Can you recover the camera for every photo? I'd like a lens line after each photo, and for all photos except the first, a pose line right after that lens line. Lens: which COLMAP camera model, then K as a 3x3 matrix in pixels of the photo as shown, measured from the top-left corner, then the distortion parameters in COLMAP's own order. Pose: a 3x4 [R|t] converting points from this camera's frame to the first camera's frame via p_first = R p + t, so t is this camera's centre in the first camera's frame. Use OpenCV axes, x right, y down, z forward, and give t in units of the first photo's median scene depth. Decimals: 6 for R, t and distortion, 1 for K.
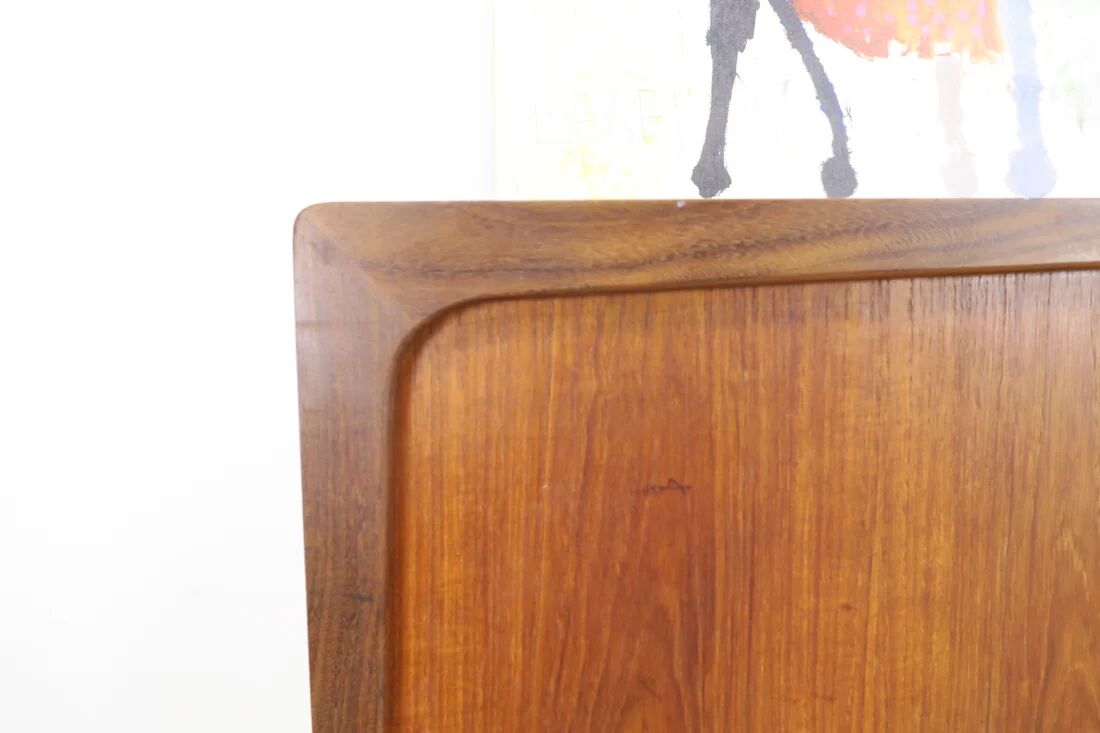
lens RADIAL K [[756.5, 0, 550.0], [0, 756.5, 366.5], [0, 0, 1]] dist [-0.028709, 0.006783]
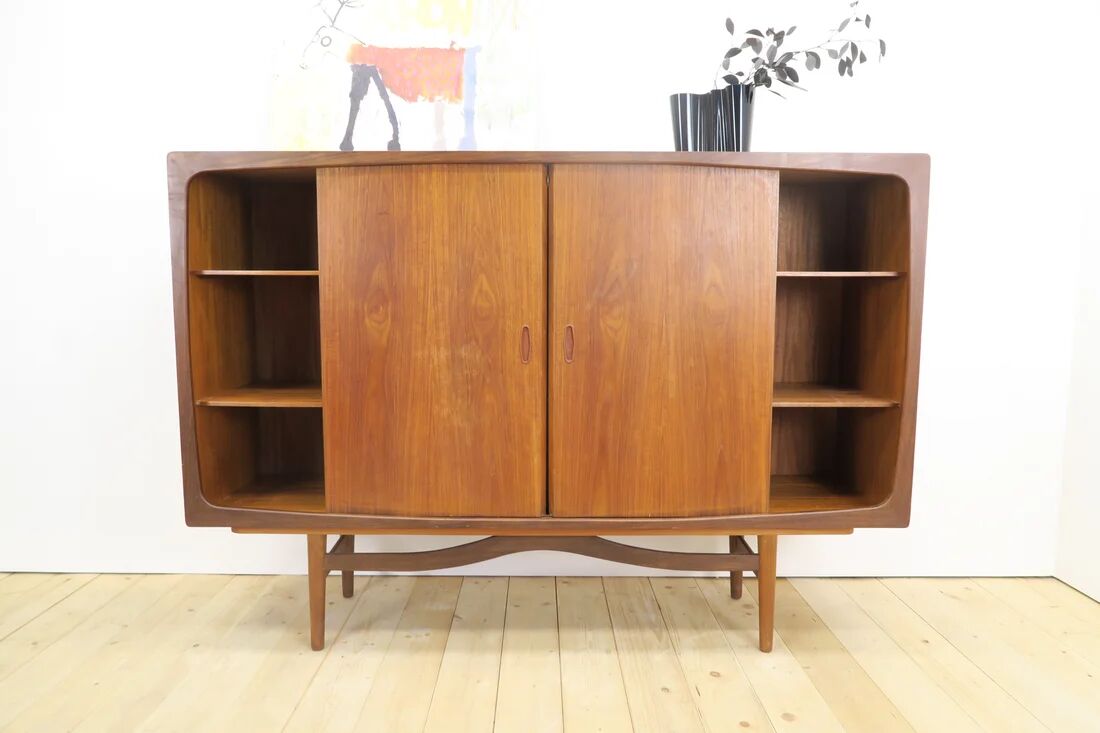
lens RADIAL K [[756.5, 0, 550.0], [0, 756.5, 366.5], [0, 0, 1]] dist [-0.028709, 0.006783]
pose [[0.999151, 0.021710, -0.035003, 2.154203], [-0.020474, 0.999168, 0.035284, 0.879864], [0.035740, -0.034537, 0.998764, -3.517362]]
